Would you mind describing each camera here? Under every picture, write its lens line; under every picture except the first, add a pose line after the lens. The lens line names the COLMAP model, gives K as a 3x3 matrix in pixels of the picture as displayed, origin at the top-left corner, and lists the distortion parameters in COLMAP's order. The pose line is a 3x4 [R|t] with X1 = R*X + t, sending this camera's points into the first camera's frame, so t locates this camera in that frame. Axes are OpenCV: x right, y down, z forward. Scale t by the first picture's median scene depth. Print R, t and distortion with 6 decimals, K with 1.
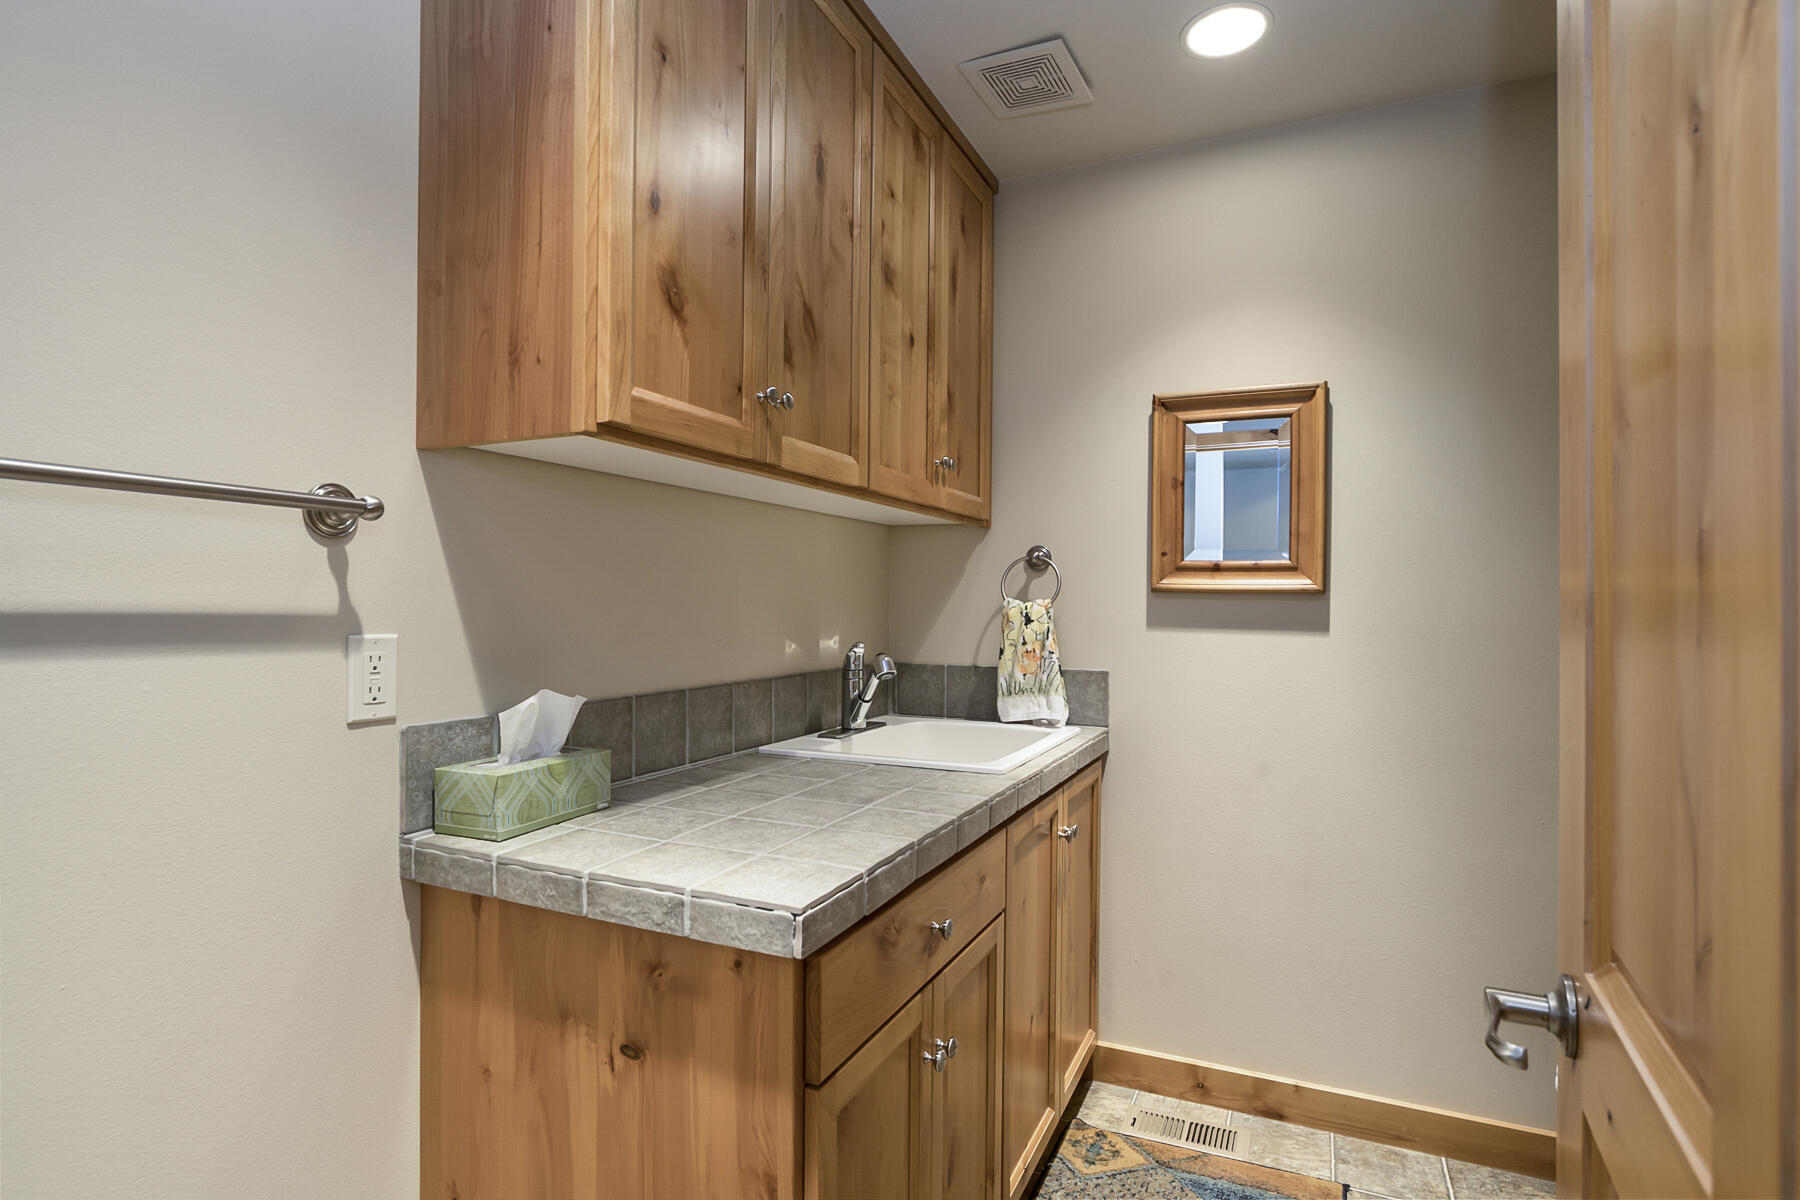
lens RADIAL K [[914.3, 0, 906.7], [0, 914.3, 601.4], [0, 0, 1]] dist [-0.030883, 0.015974]
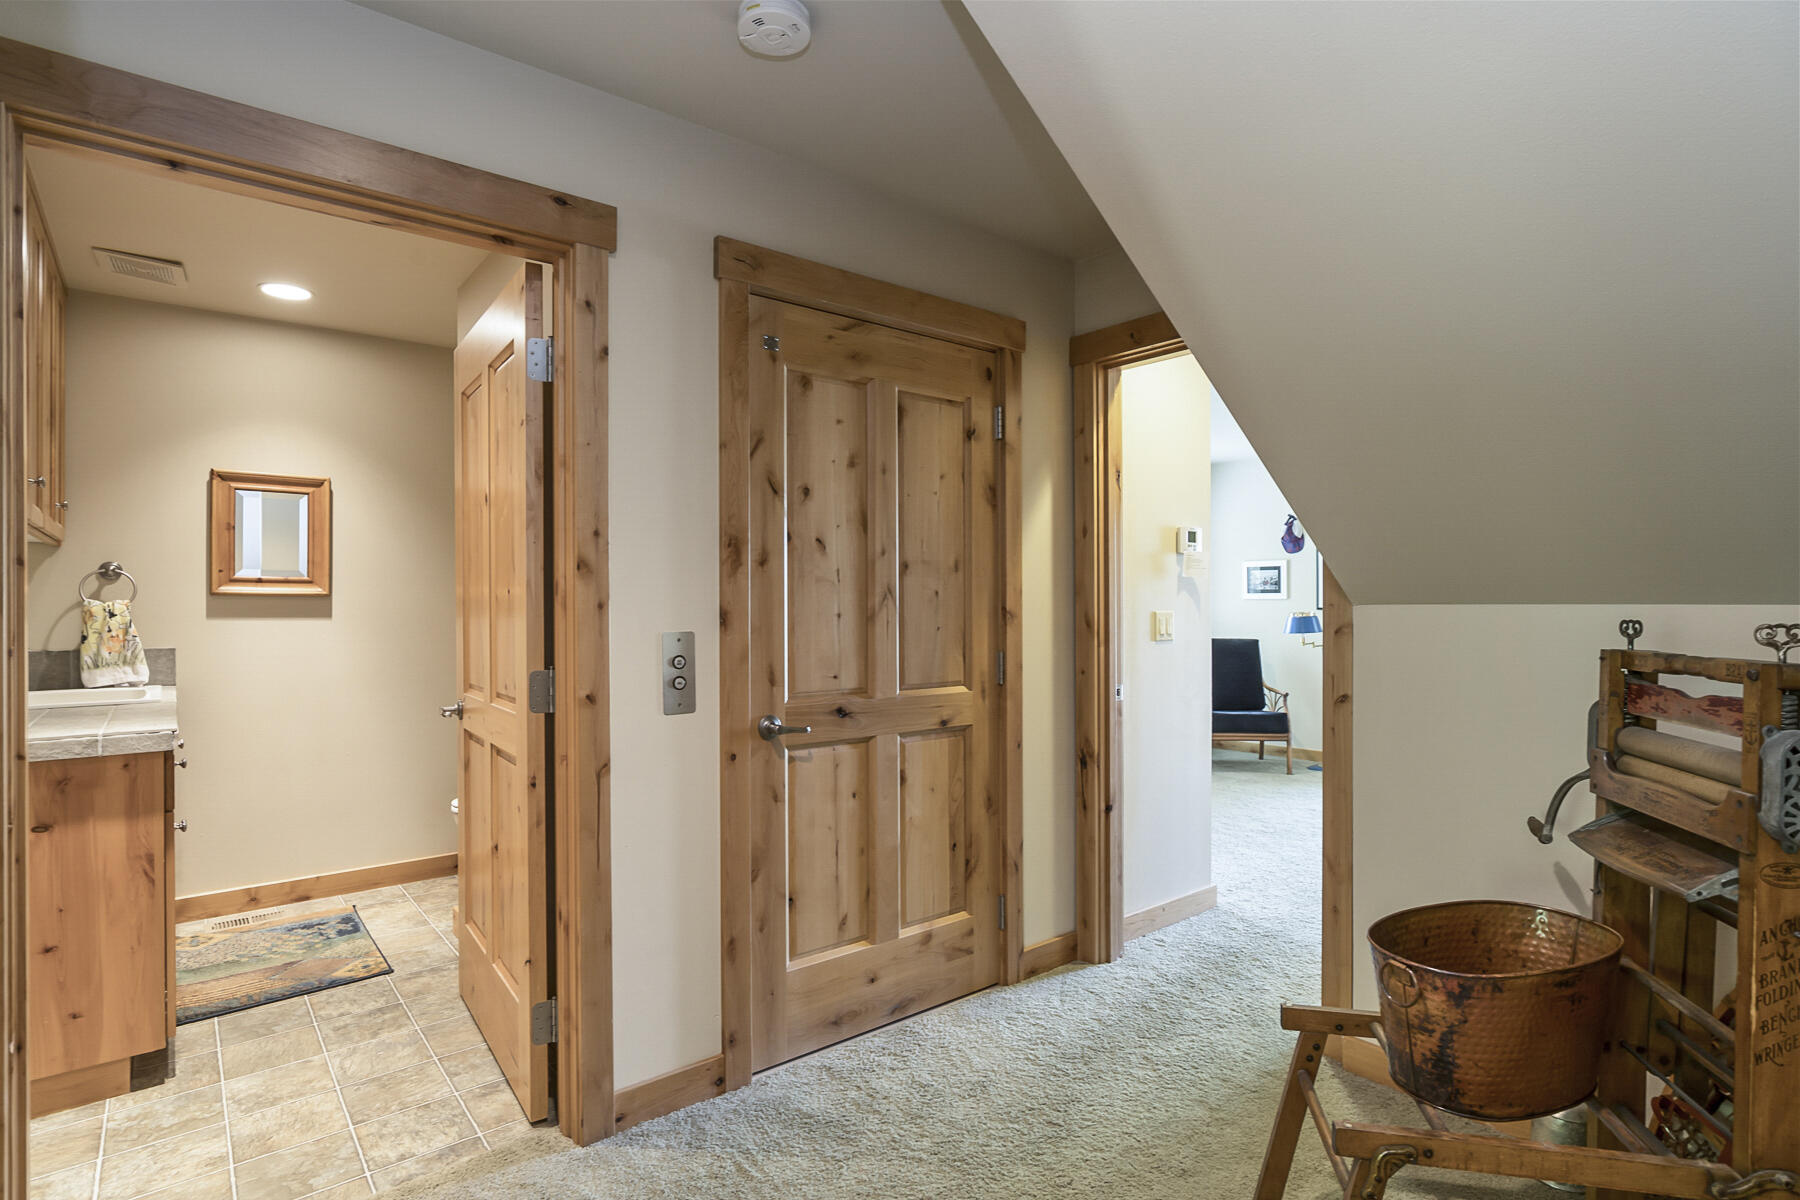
lens RADIAL K [[914.3, 0, 906.7], [0, 914.3, 601.4], [0, 0, 1]] dist [-0.030883, 0.015974]
pose [[0.446291, -0.006097, 0.894867, -0.589372], [0.005329, 0.999977, 0.004156, 0.000450], [-0.894872, 0.002914, 0.446313, -0.762728]]
